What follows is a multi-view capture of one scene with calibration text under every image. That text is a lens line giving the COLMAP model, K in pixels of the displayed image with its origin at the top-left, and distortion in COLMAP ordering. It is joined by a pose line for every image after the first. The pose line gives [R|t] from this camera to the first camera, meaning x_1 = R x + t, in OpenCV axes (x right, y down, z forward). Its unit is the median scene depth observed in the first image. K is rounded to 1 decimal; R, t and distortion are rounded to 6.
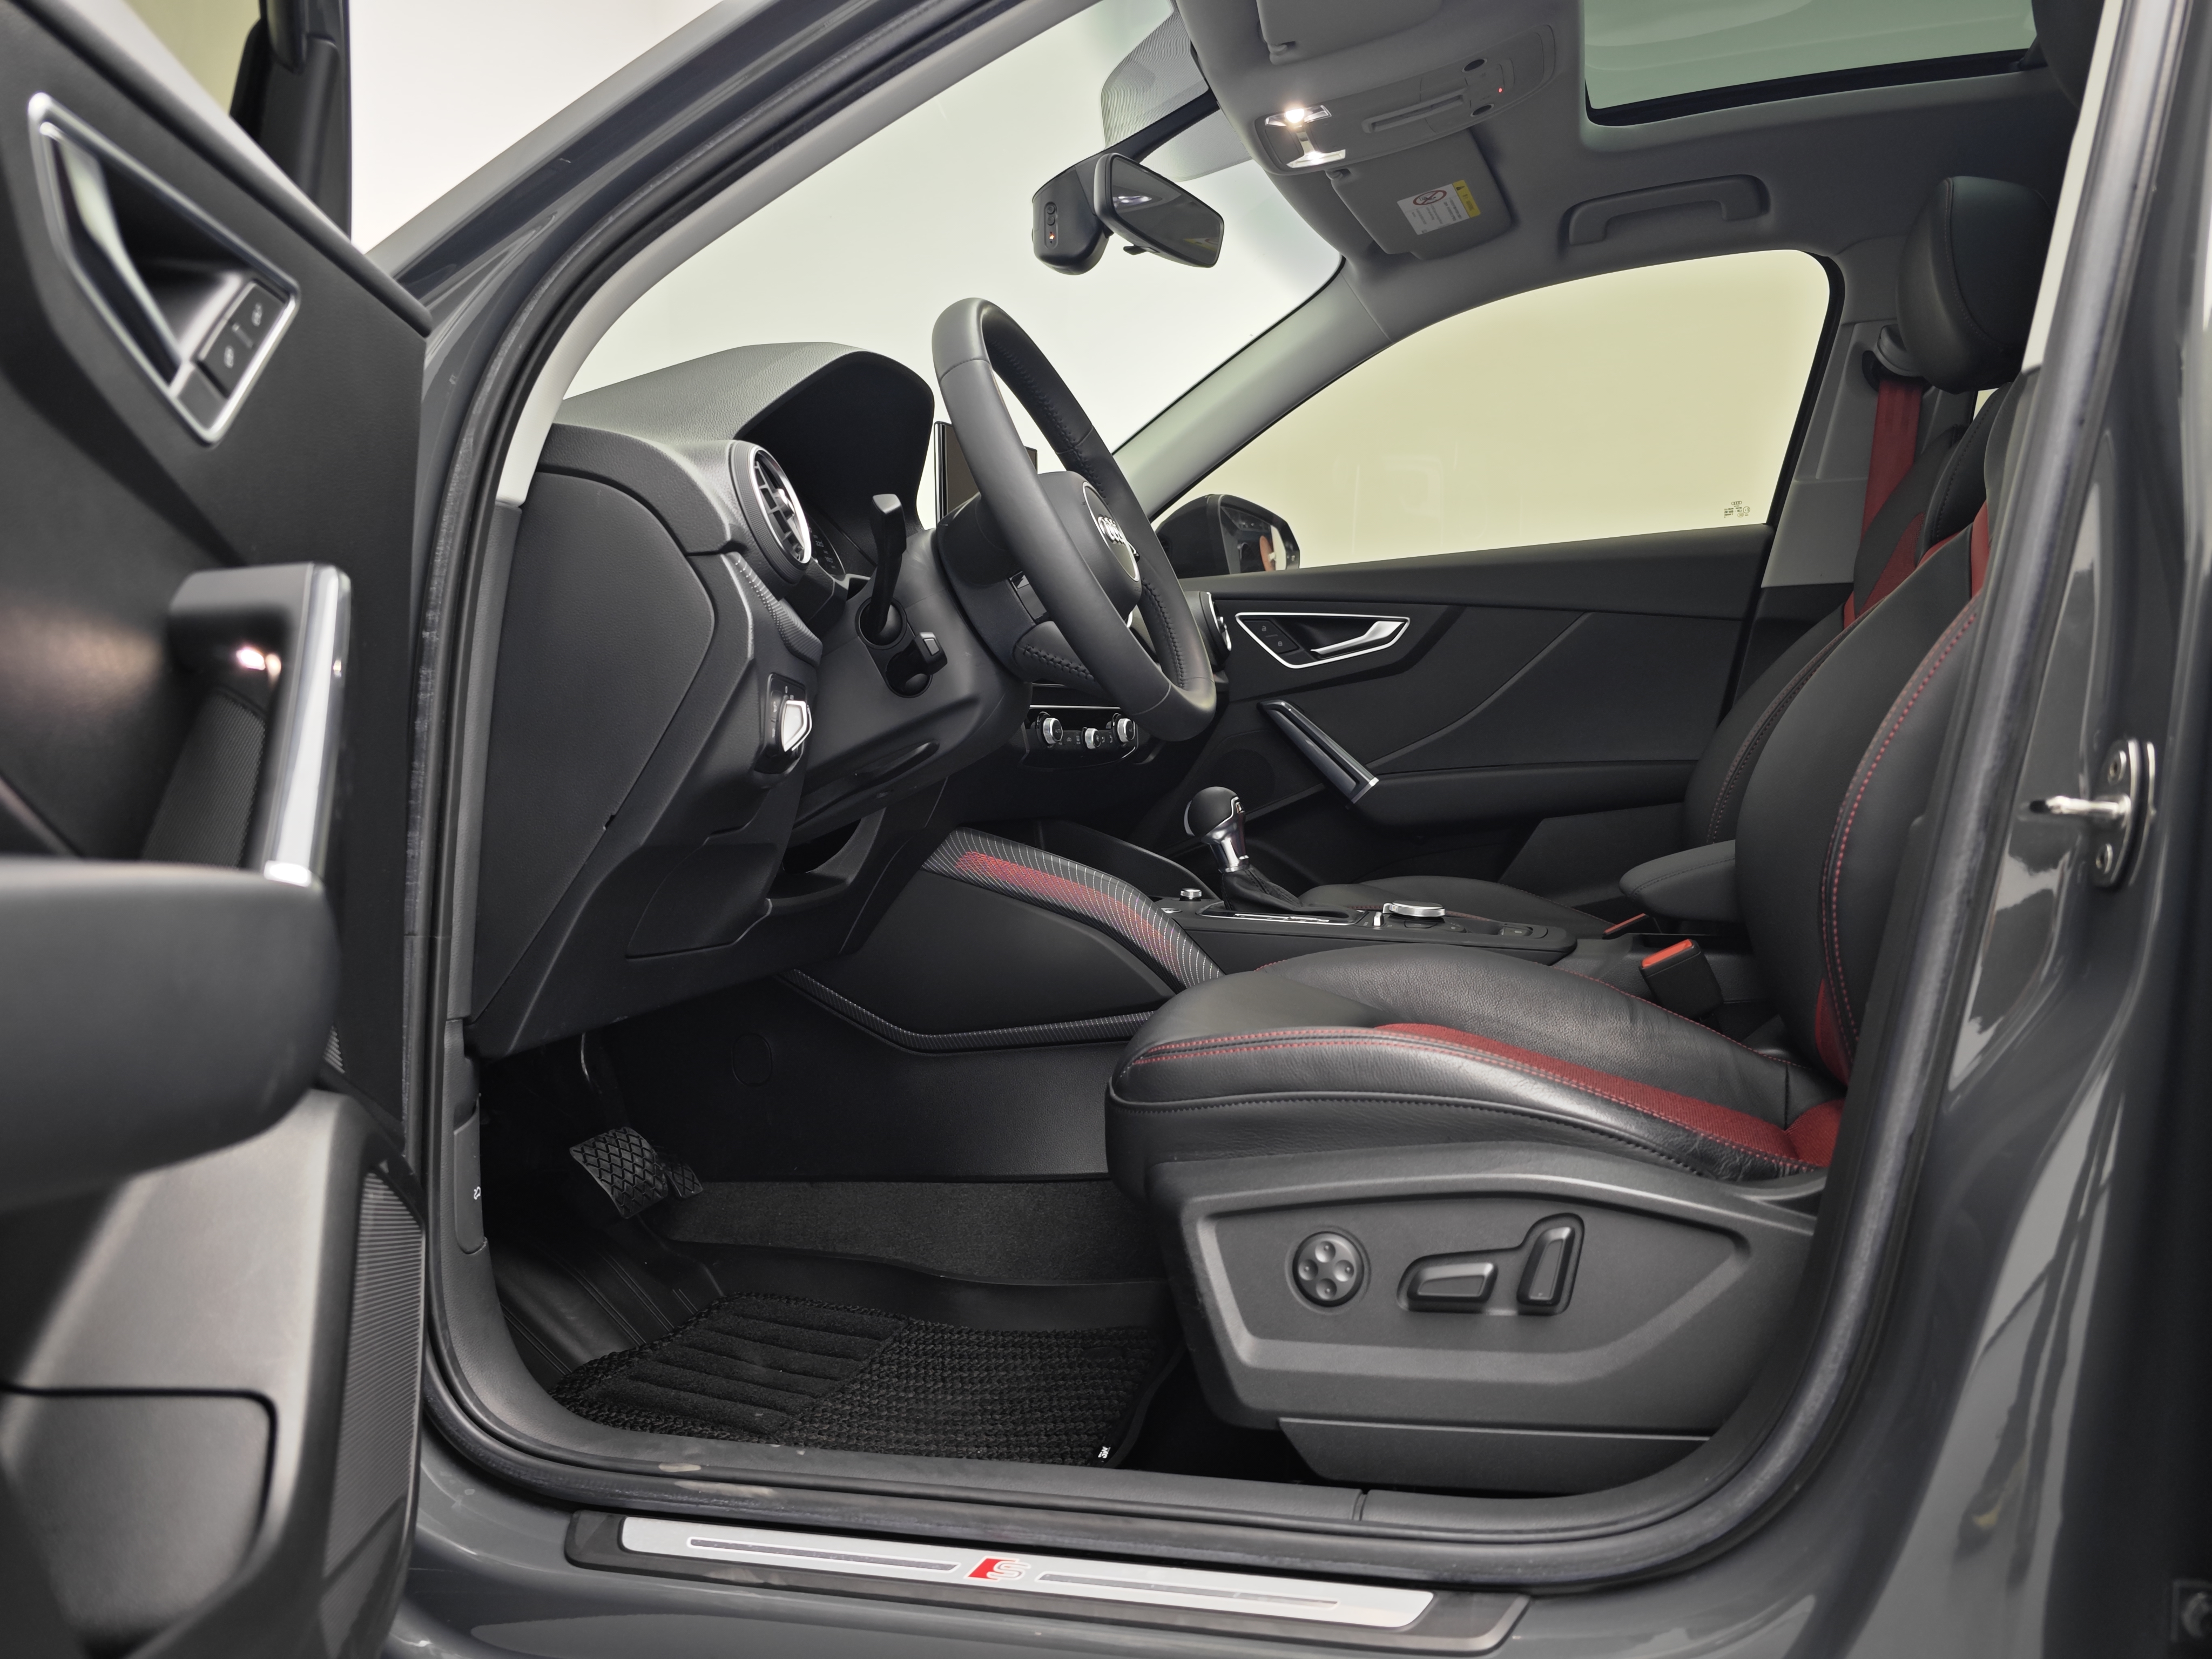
lens RADIAL K [[1830.8, 0, 1106.0], [0, 1830.8, 829.5], [0, 0, 1]] dist [-0.076895, 0.010196]
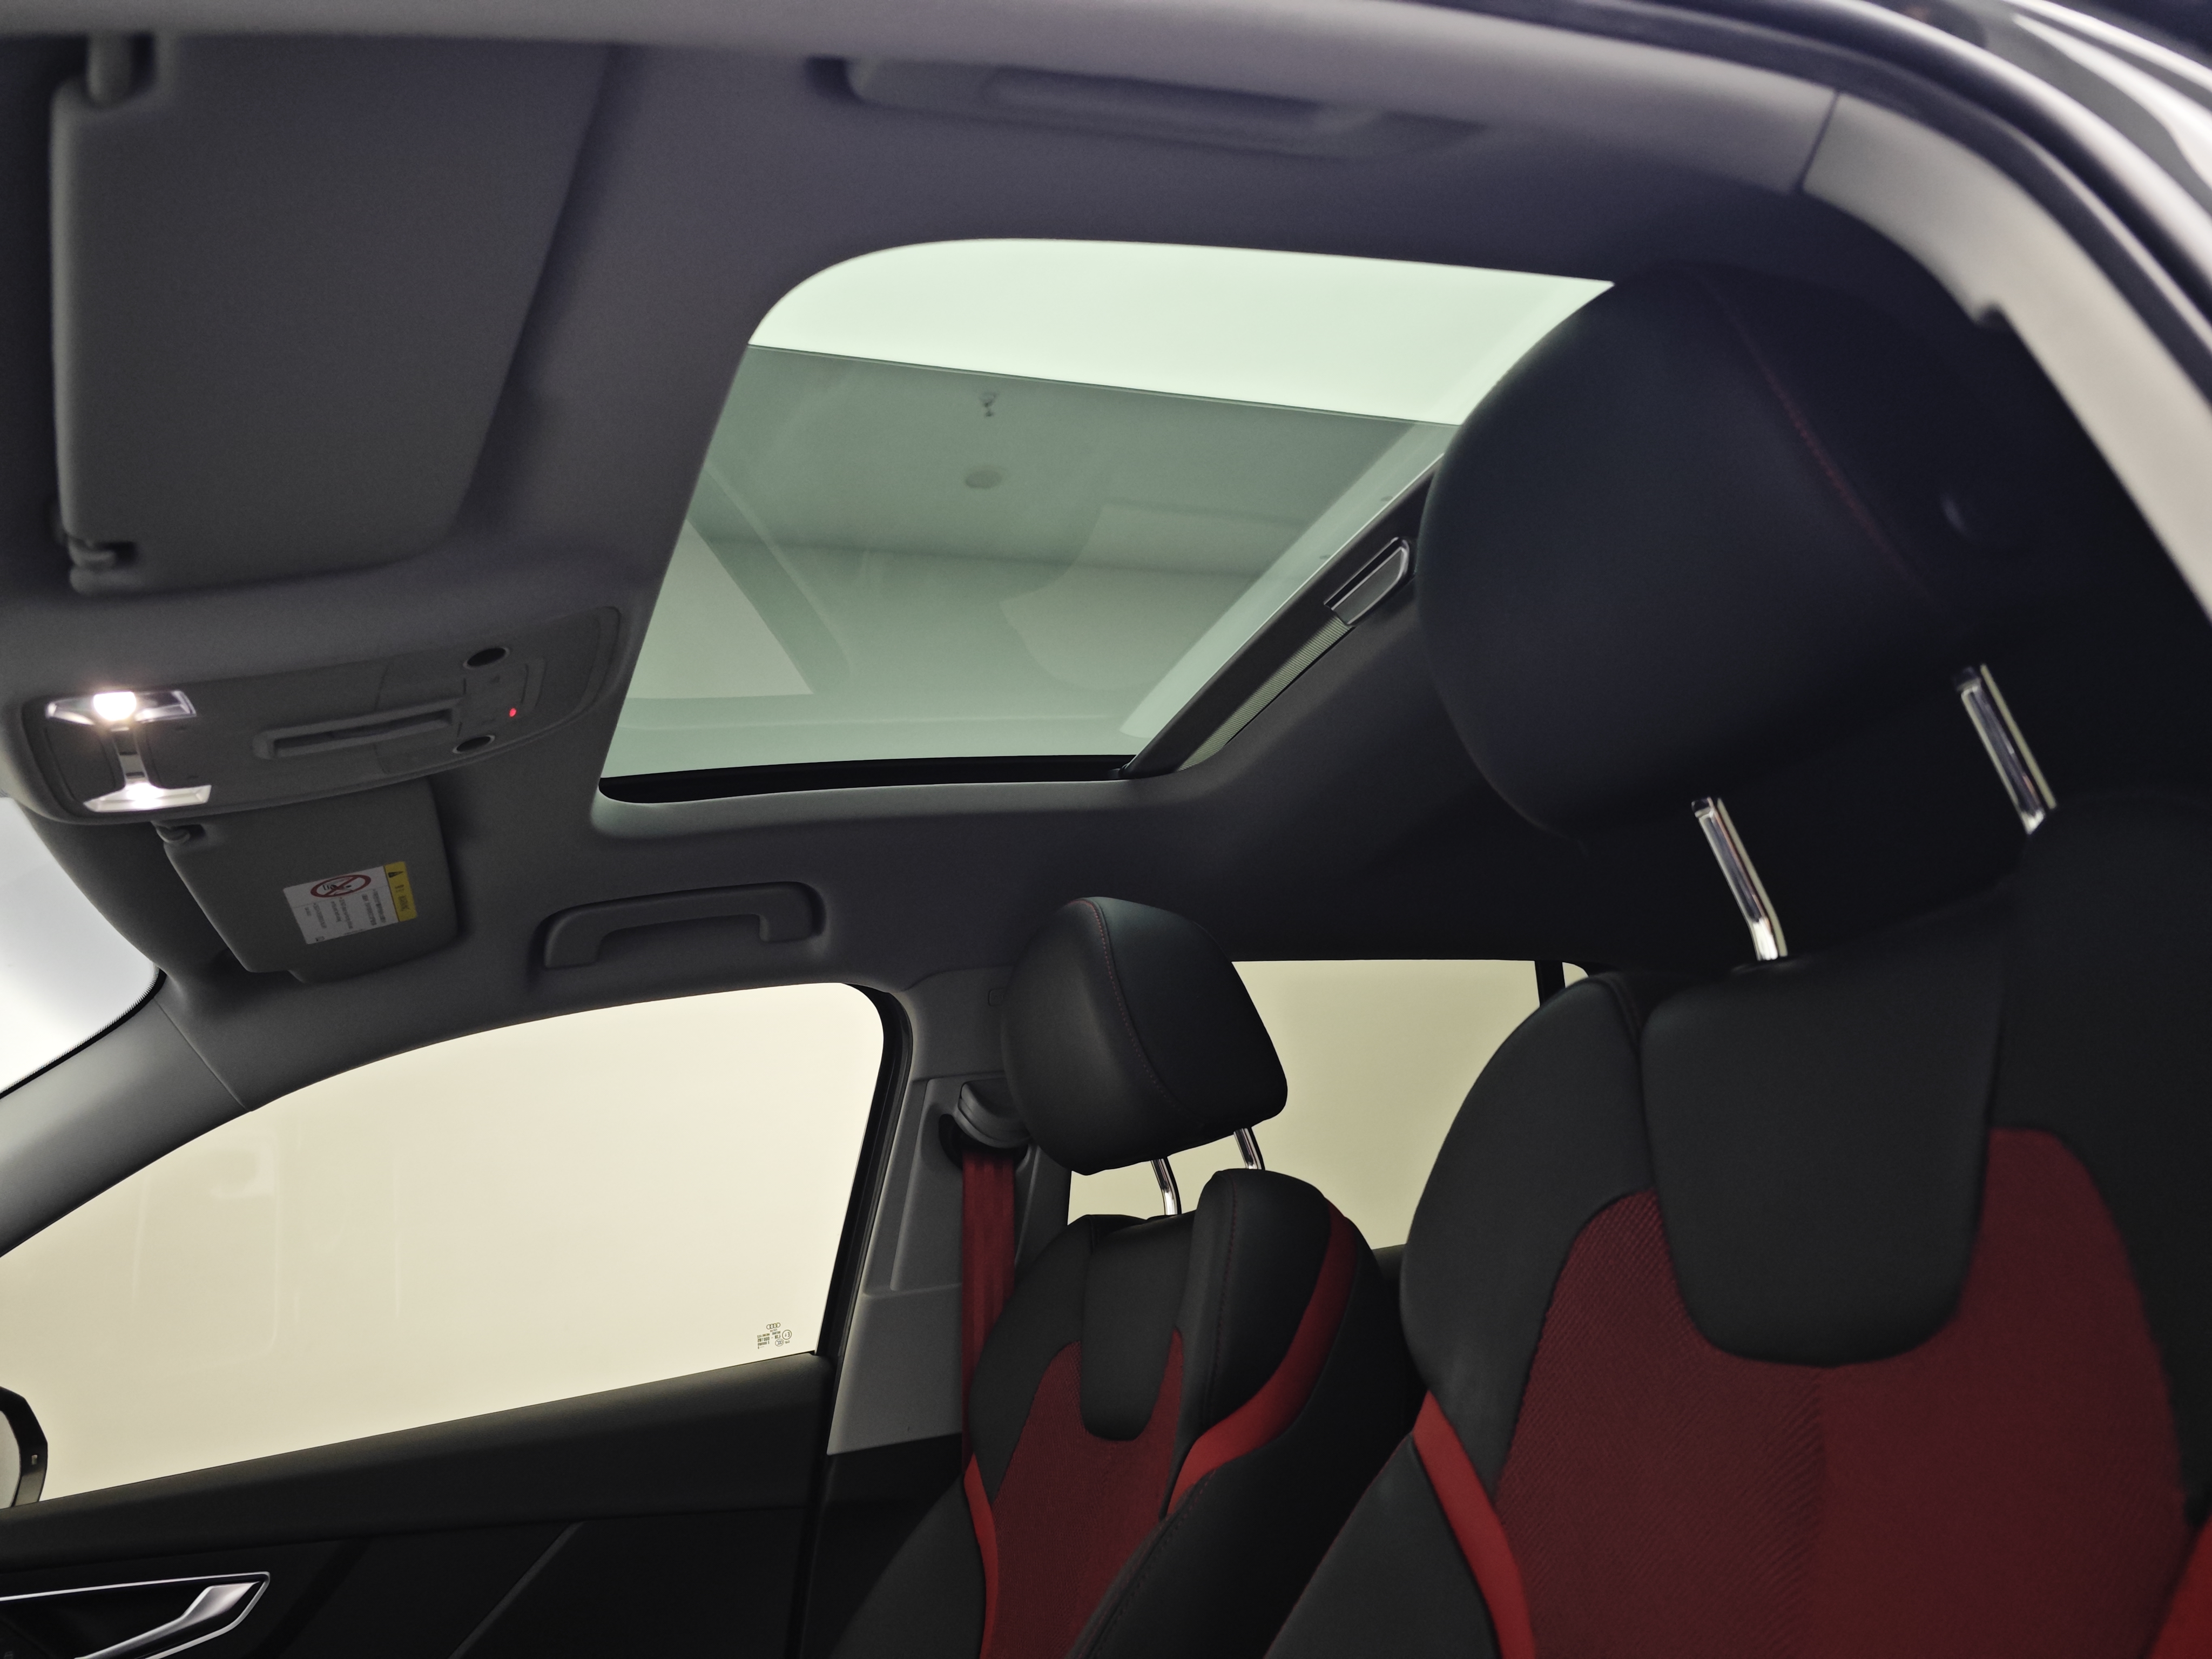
lens RADIAL K [[1654.4, 0, 1106.0], [0, 1654.4, 829.5], [0, 0, 1]] dist [0.007857, -0.058999]
pose [[0.780817, 0.096098, 0.617325, 0.032378], [0.149464, 0.930675, -0.333924, -0.135225], [-0.606618, 0.353001, 0.712324, 0.418453]]
